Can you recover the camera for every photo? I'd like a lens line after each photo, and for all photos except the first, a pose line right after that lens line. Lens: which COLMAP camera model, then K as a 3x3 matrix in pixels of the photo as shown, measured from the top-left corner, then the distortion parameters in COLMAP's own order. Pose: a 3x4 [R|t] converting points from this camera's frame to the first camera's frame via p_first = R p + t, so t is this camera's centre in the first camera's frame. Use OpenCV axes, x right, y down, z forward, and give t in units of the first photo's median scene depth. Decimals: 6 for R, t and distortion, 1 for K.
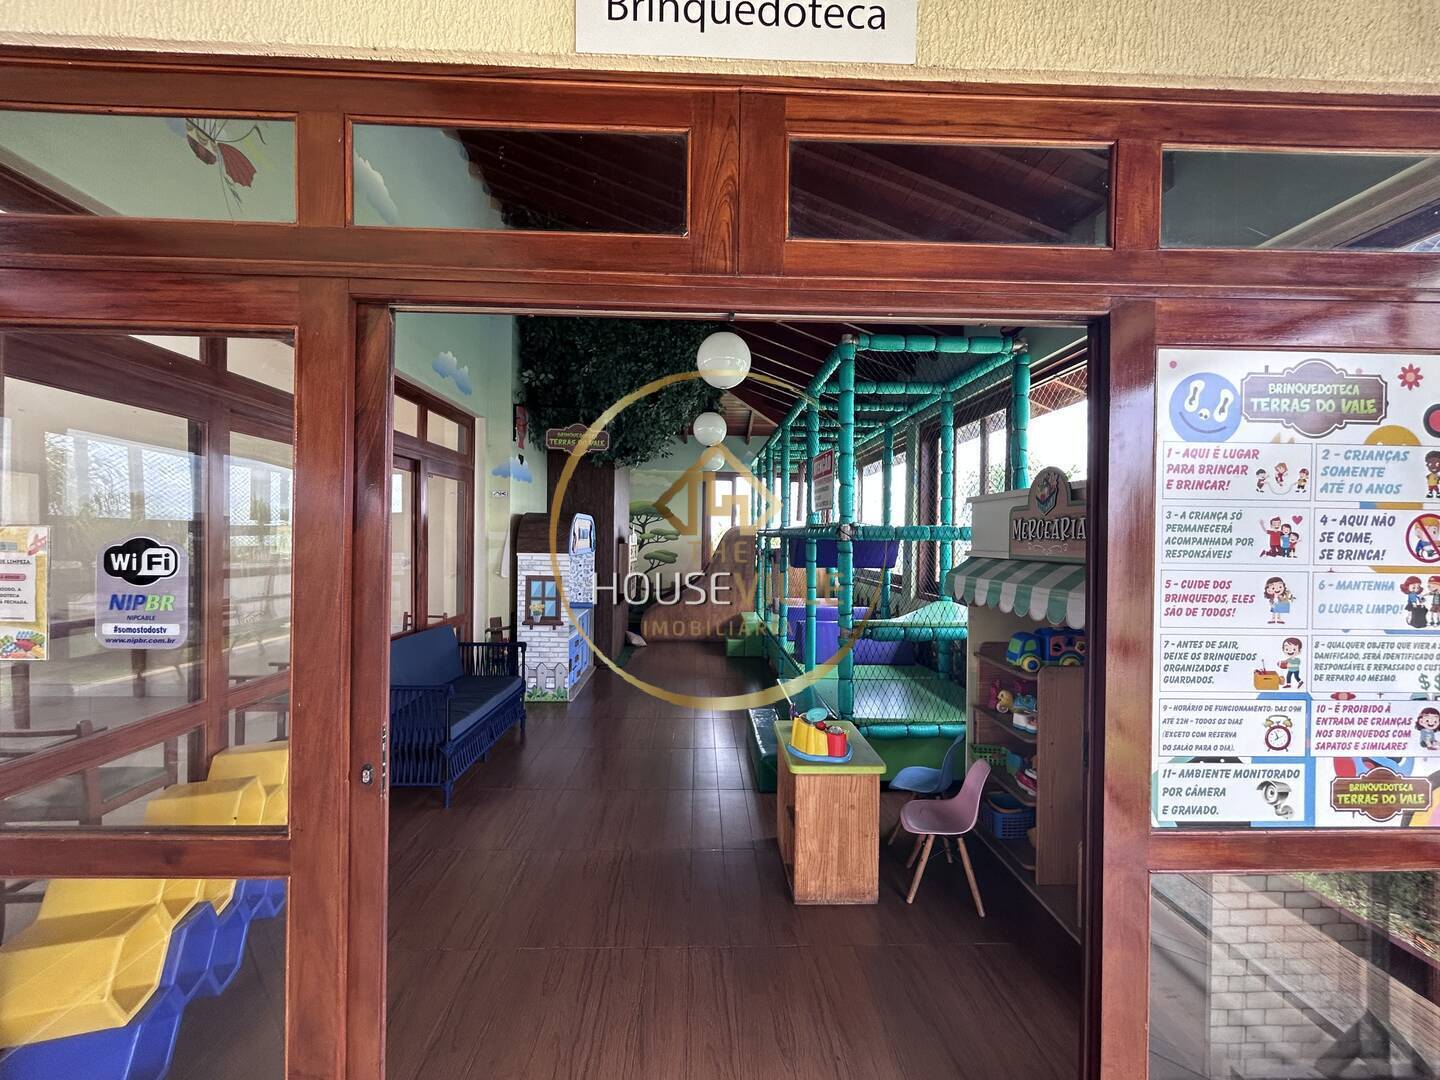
lens RADIAL K [[573.3, 0, 715.5], [0, 573.3, 545.7], [0, 0, 1]] dist [-0.060763, 0.020058]
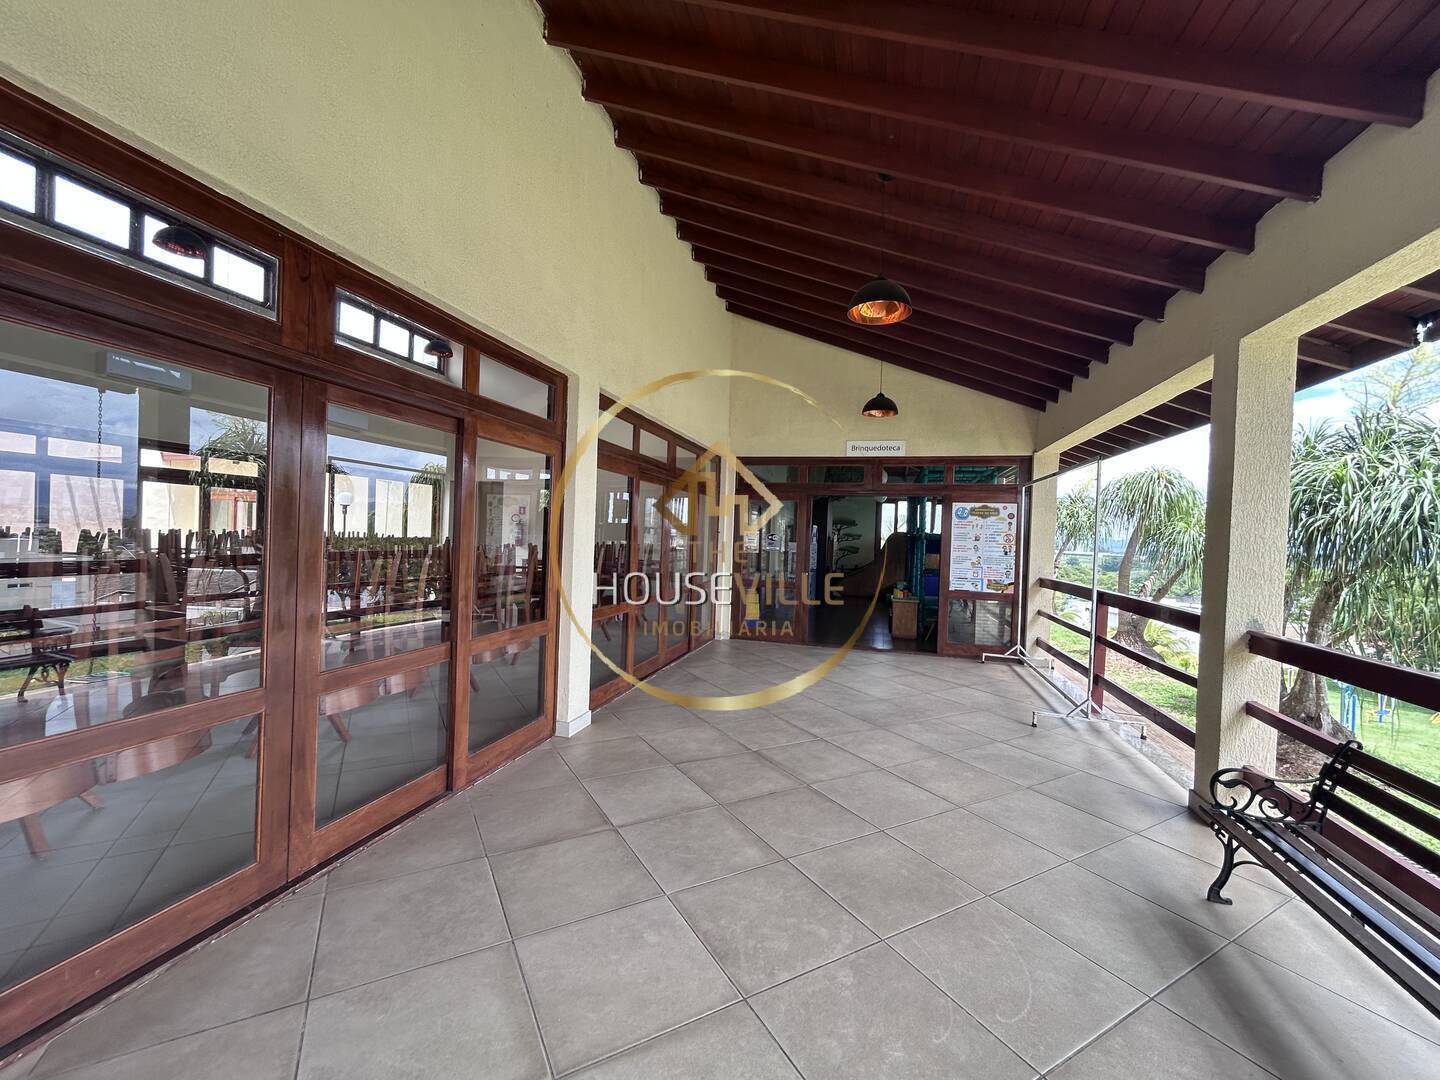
lens RADIAL K [[573.3, 0, 715.5], [0, 573.3, 545.7], [0, 0, 1]] dist [-0.060763, 0.020058]
pose [[0.956337, 0.018015, -0.291712, 0.200036], [-0.017759, 0.999836, 0.003527, 0.089184], [0.291727, 0.001808, 0.956500, -5.019677]]
